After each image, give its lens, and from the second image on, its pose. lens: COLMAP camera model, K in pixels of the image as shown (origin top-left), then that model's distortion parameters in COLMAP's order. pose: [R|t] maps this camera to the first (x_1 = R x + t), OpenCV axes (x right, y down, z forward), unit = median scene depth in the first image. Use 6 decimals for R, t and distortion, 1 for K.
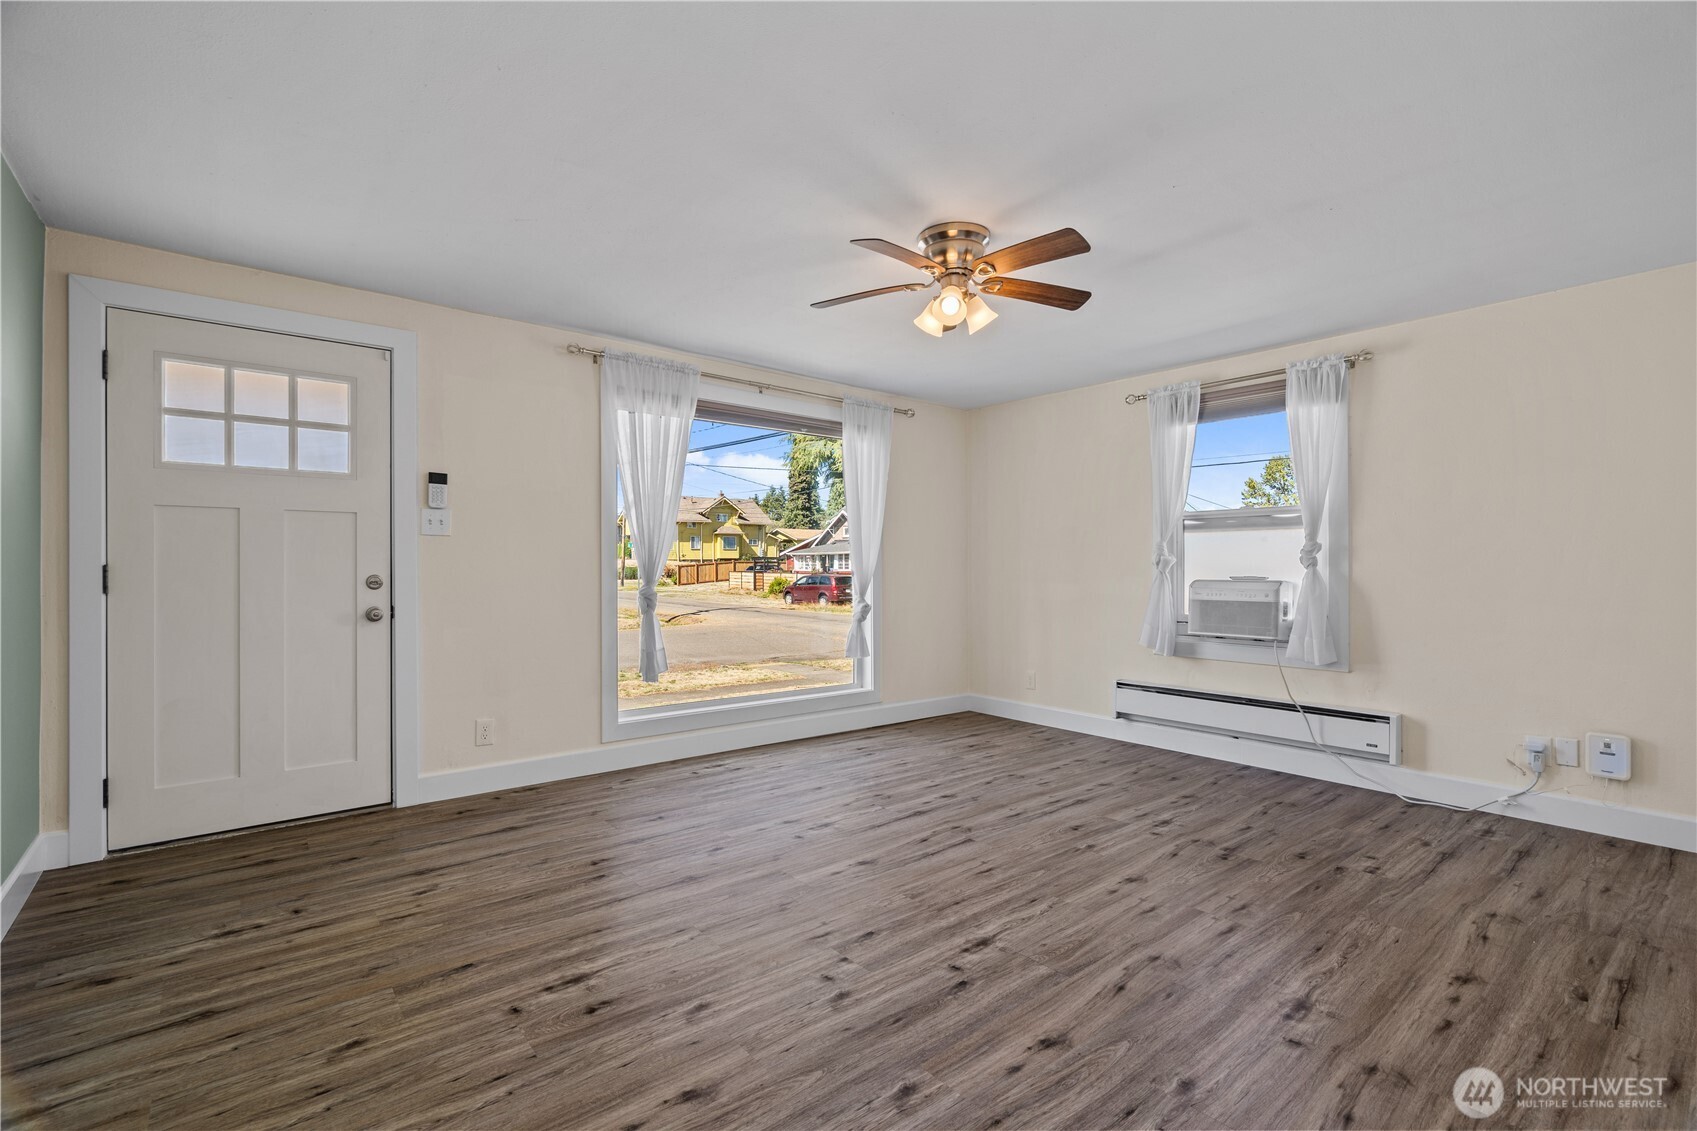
lens RADIAL K [[774.5, 0, 846.7], [0, 774.5, 567.0], [0, 0, 1]] dist [-0.007971, 0.006344]
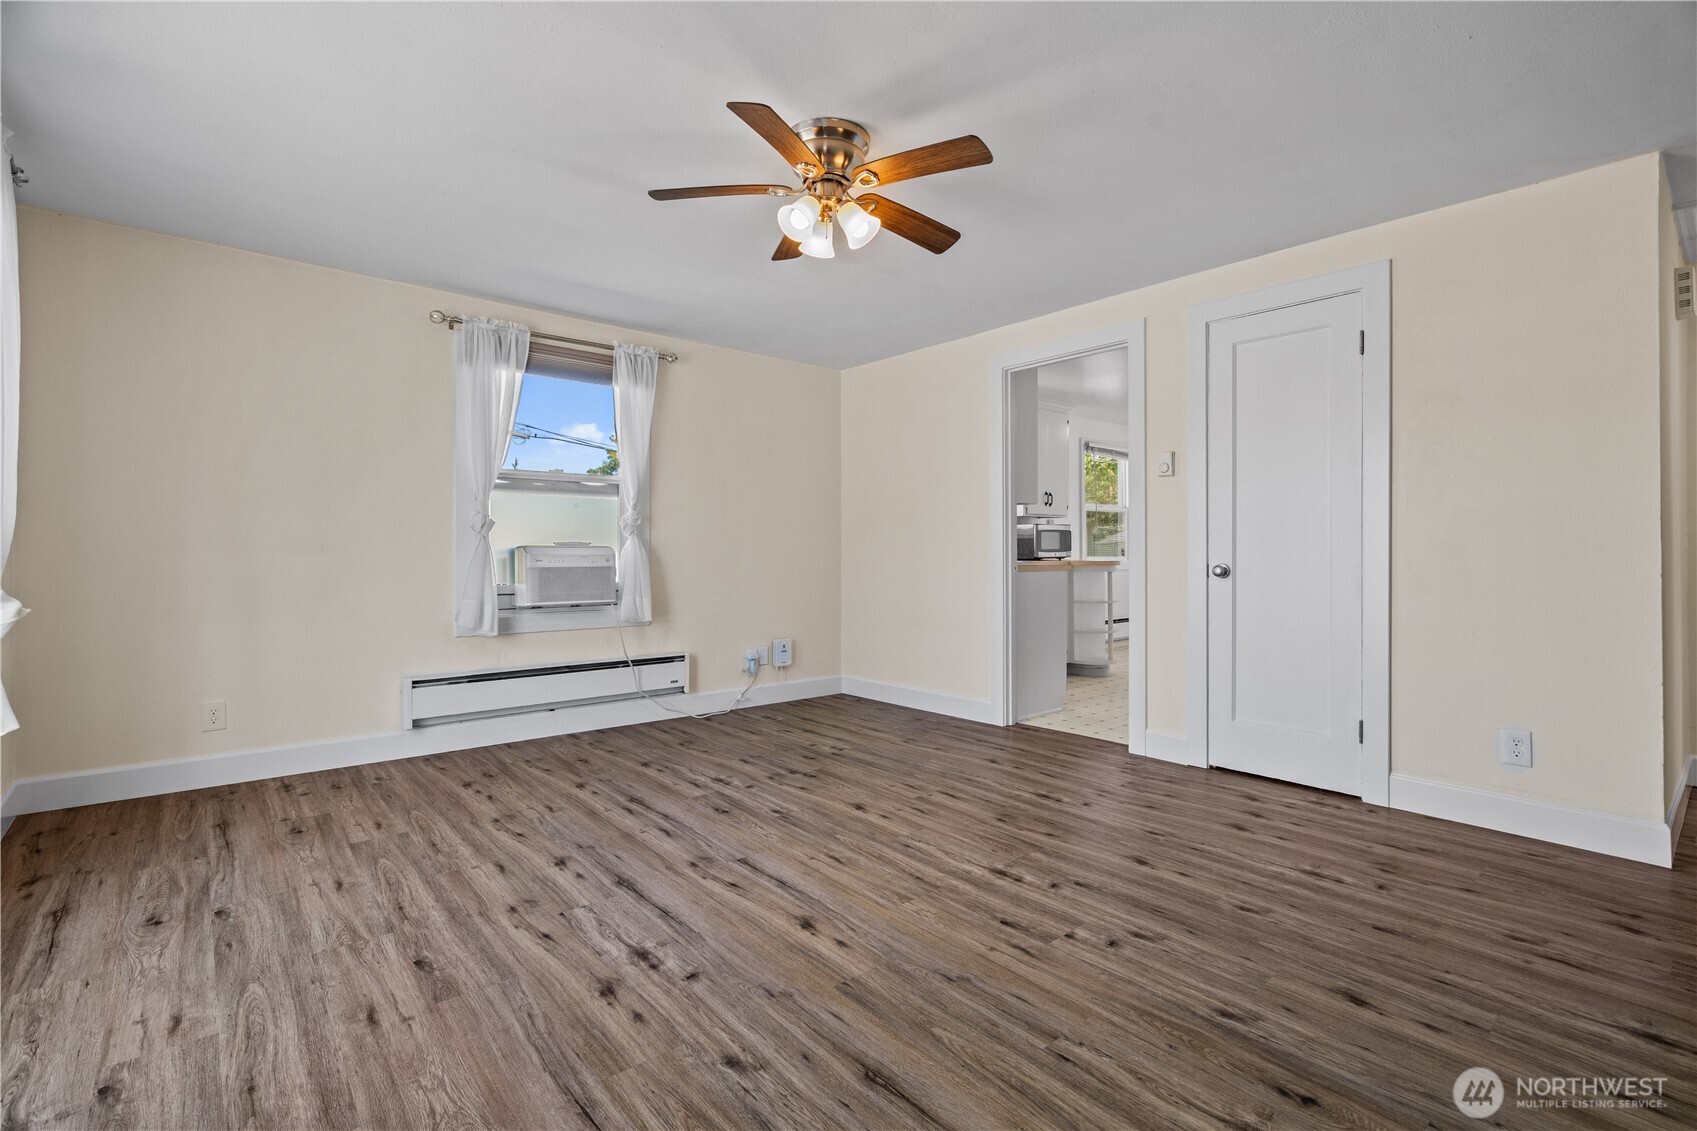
lens RADIAL K [[774.5, 0, 866.8], [0, 774.5, 544.2], [0, 0, 1]] dist [-0.007971, 0.006344]
pose [[-0.038203, 0.005775, 0.999253, -0.625106], [-0.005017, 0.999970, -0.005971, 0.024427], [-0.999257, -0.005242, -0.038173, 0.856180]]
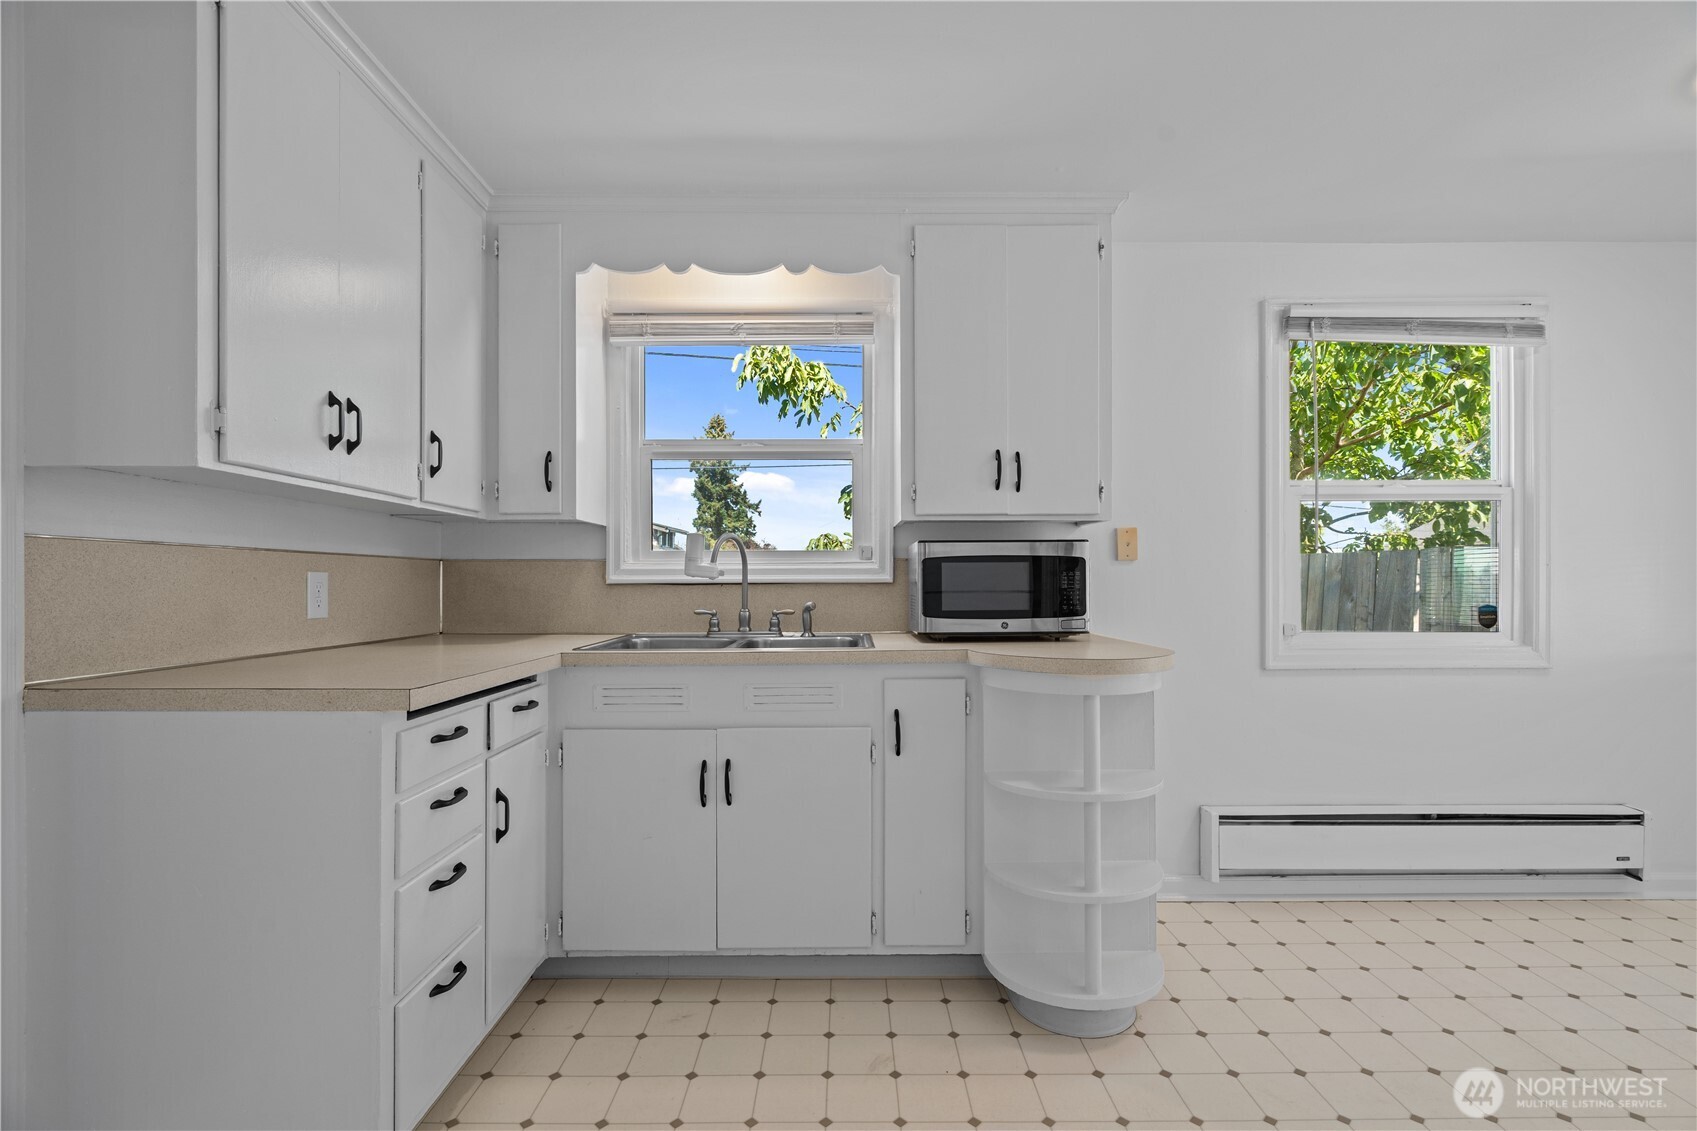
lens RADIAL K [[774.5, 0, 858.0], [0, 774.5, 582.7], [0, 0, 1]] dist [-0.007971, 0.006344]
pose [[0.630407, -0.000015, 0.776265, 0.728781], [-0.003031, 0.999992, 0.002481, -0.003125], [-0.776259, -0.003917, 0.630402, -0.048311]]
